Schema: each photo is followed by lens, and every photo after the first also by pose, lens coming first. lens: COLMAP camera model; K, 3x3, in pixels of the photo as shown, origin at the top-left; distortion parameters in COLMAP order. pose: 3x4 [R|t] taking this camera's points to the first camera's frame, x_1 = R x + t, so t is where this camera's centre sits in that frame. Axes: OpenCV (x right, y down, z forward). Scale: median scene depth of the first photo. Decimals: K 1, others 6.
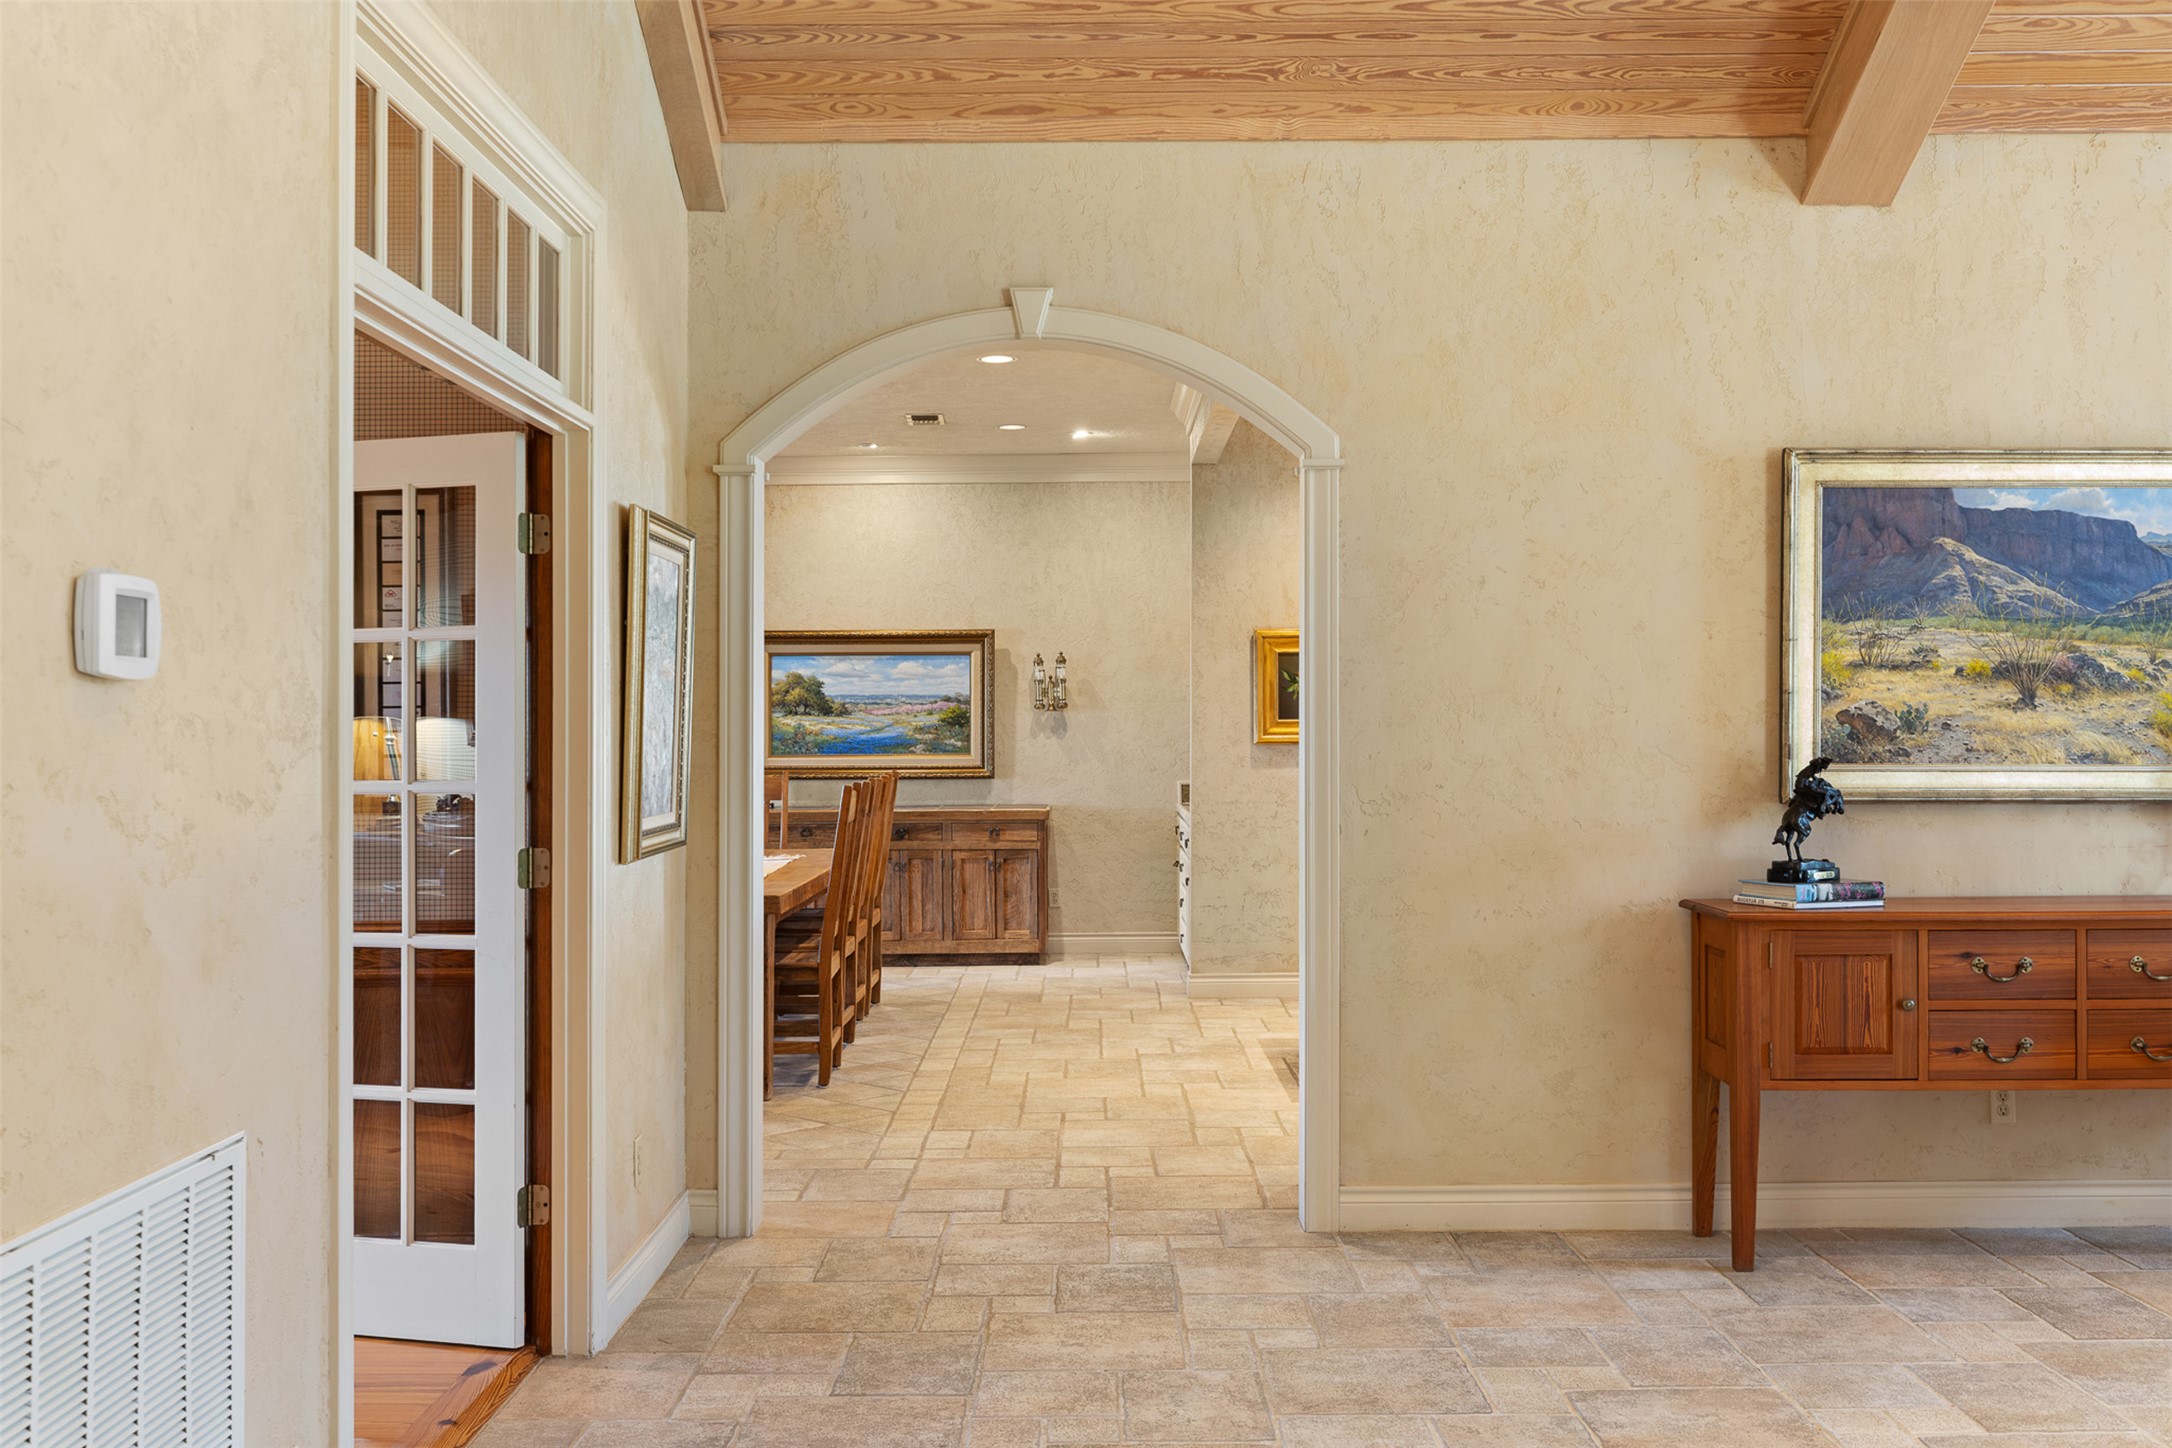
lens RADIAL K [[2078.4, 0, 1085.1], [0, 2078.4, 720.8], [0, 0, 1]] dist [0.014783, 0.000000]
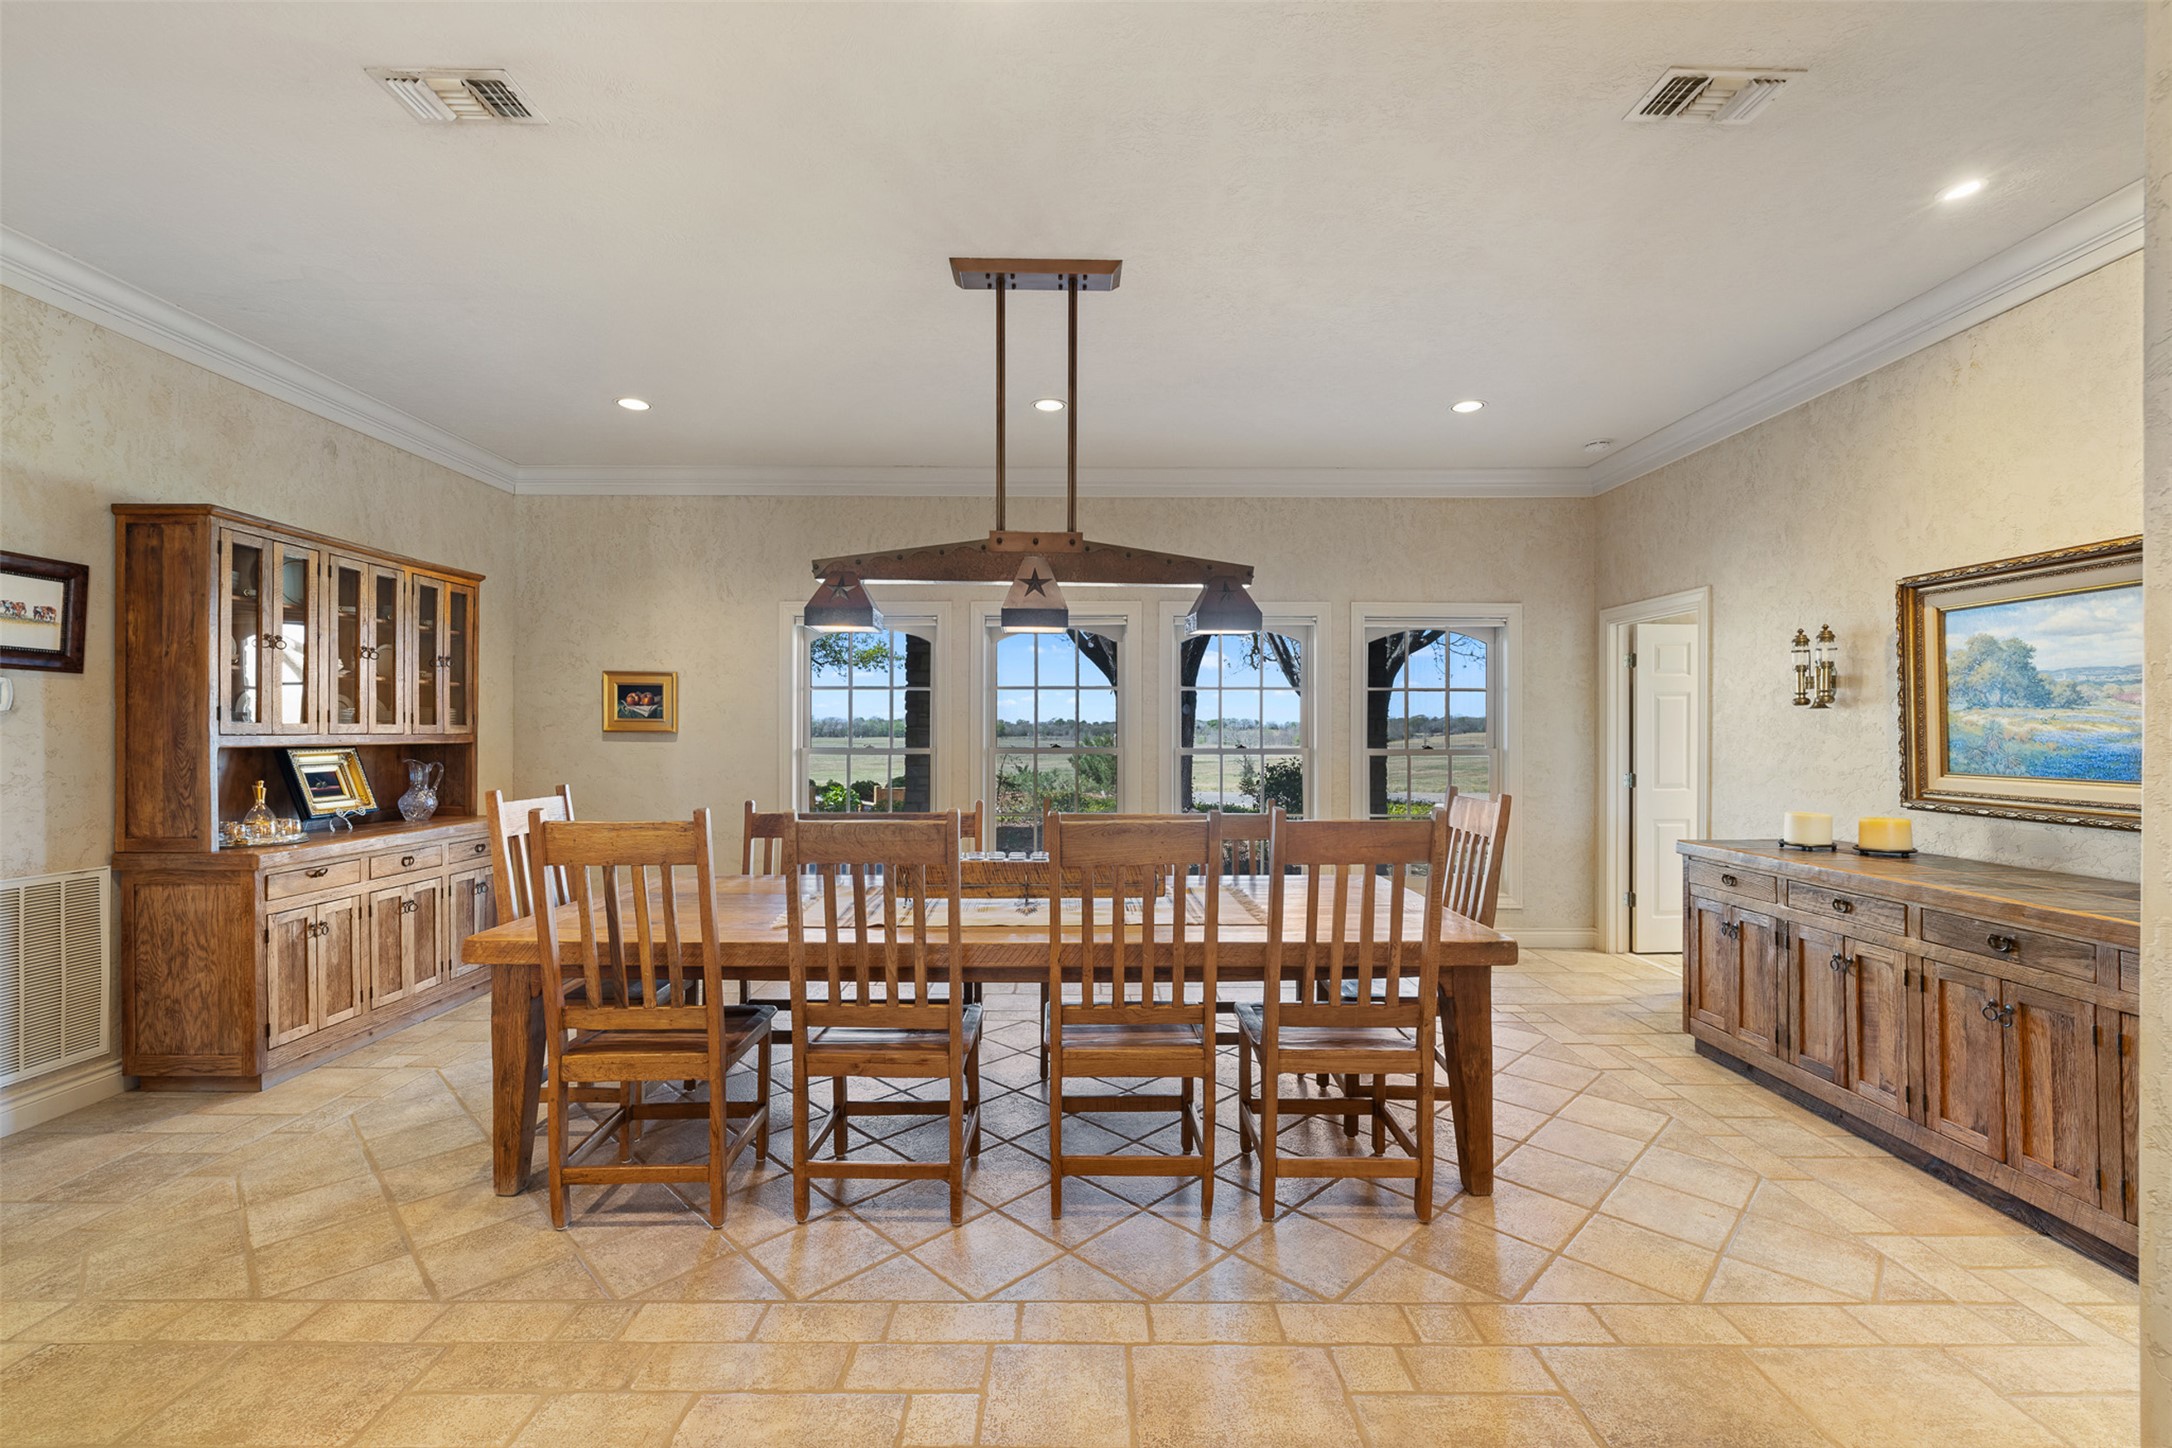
lens RADIAL K [[936.4, 0, 1086.2], [0, 936.4, 723.2], [0, 0, 1]] dist [0.001302, -0.000282]
pose [[0.007907, 0.000502, -0.999969, 0.124207], [0.003609, 0.999993, 0.000531, 0.000712], [0.999962, -0.003613, 0.007906, 0.743074]]
